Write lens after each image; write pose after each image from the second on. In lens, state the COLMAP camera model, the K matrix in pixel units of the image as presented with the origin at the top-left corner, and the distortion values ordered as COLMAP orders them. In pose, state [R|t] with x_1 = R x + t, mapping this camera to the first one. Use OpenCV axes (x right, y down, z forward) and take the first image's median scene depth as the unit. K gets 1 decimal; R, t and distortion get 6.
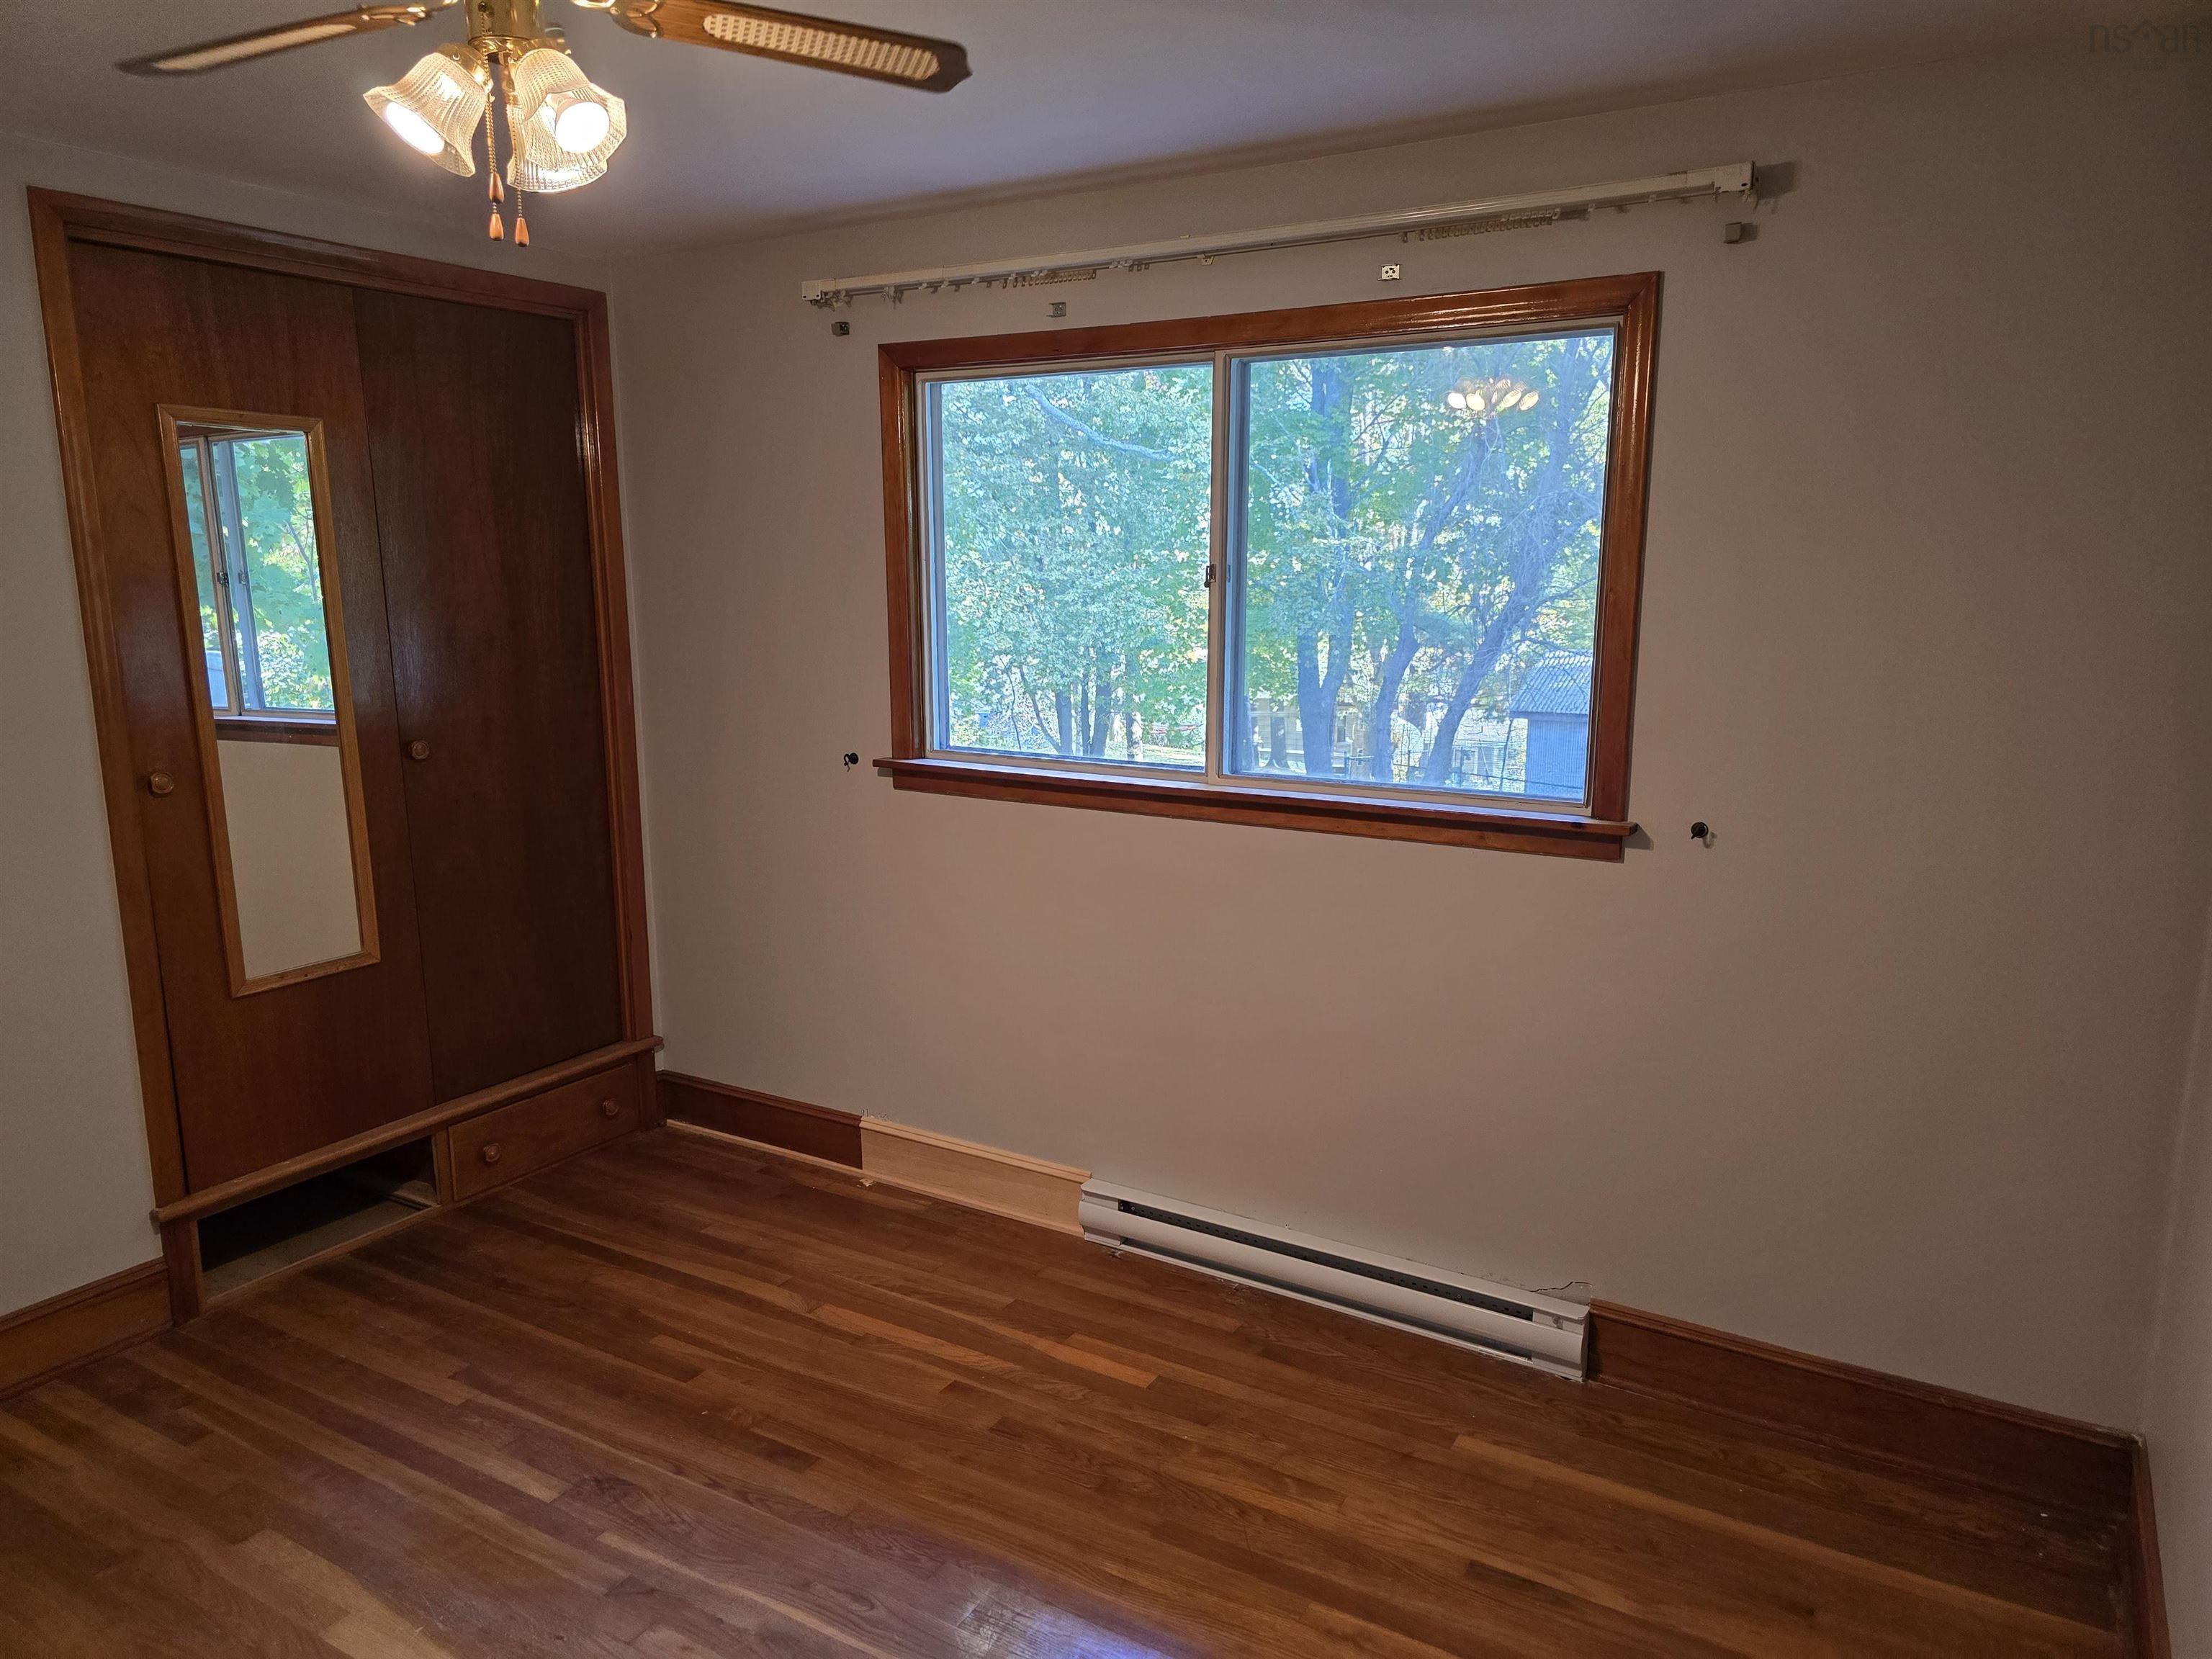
lens RADIAL K [[1498.4, 0, 1106.0], [0, 1498.4, 829.5], [0, 0, 1]] dist [0.103236, -0.103762]
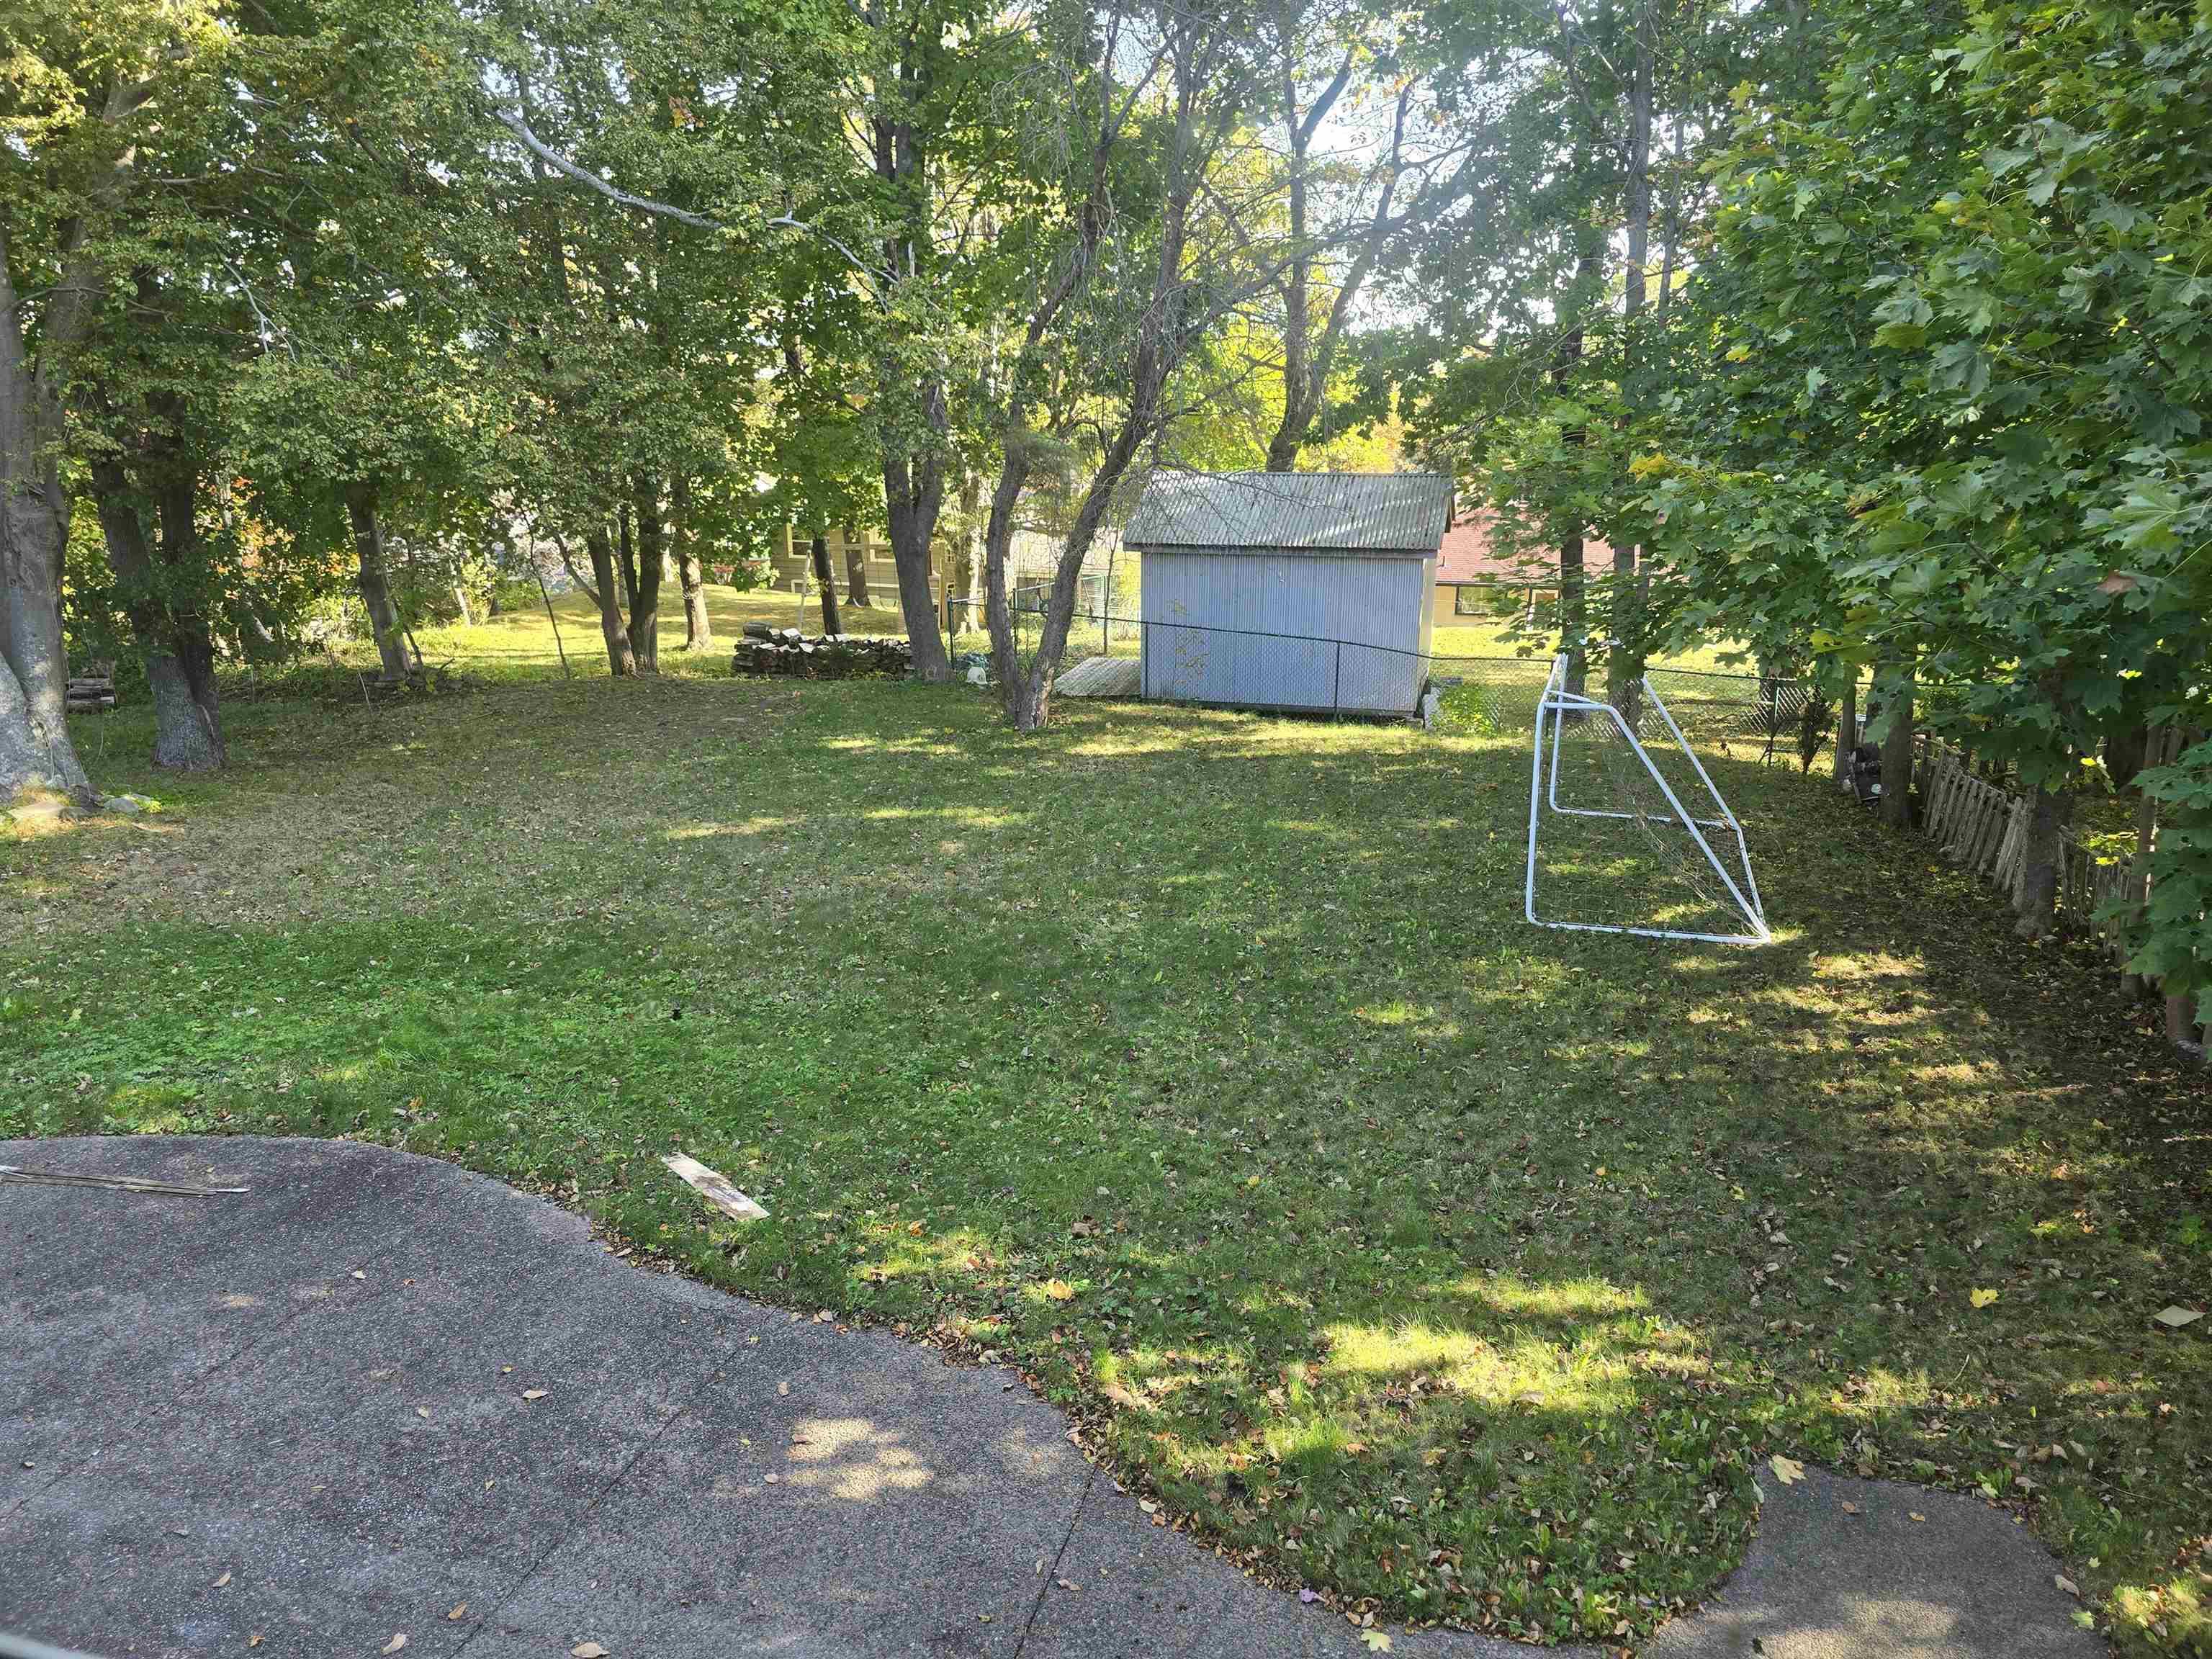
lens RADIAL K [[1455.4, 0, 1106.0], [0, 1455.4, 829.5], [0, 0, 1]] dist [0.085683, -0.092562]
pose [[0.956022, -0.084533, 0.280850, -0.002497], [0.049563, 0.990357, 0.129372, -0.021914], [-0.289078, -0.109763, 0.950992, 0.146044]]
